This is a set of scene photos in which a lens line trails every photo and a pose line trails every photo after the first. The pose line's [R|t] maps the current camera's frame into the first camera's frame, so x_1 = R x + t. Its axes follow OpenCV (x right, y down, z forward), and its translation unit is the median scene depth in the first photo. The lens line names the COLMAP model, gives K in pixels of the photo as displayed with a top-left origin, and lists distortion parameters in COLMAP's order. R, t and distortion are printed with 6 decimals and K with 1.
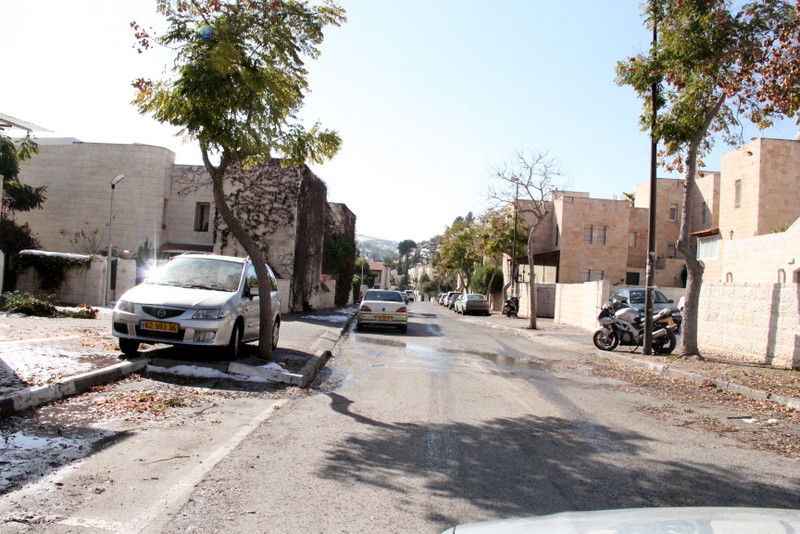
lens RADIAL K [[657.1, 0, 400.0], [0, 657.1, 267.0], [0, 0, 1]] dist [-0.186505, 0.153252]
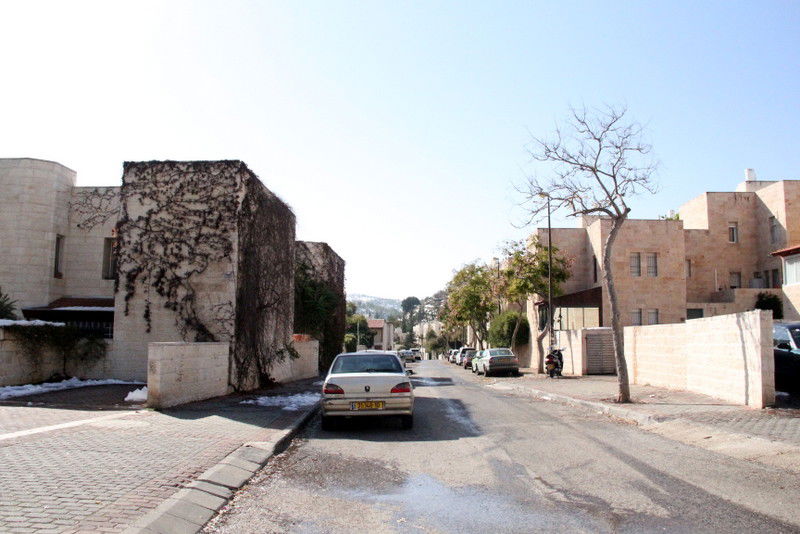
lens RADIAL K [[657.1, 0, 400.0], [0, 657.1, 267.0], [0, 0, 1]] dist [-0.186505, 0.153252]
pose [[0.998454, -0.055535, -0.002261, 0.003996], [0.055115, 0.994525, -0.088788, 0.007082], [0.007179, 0.088526, 0.996048, 0.223021]]
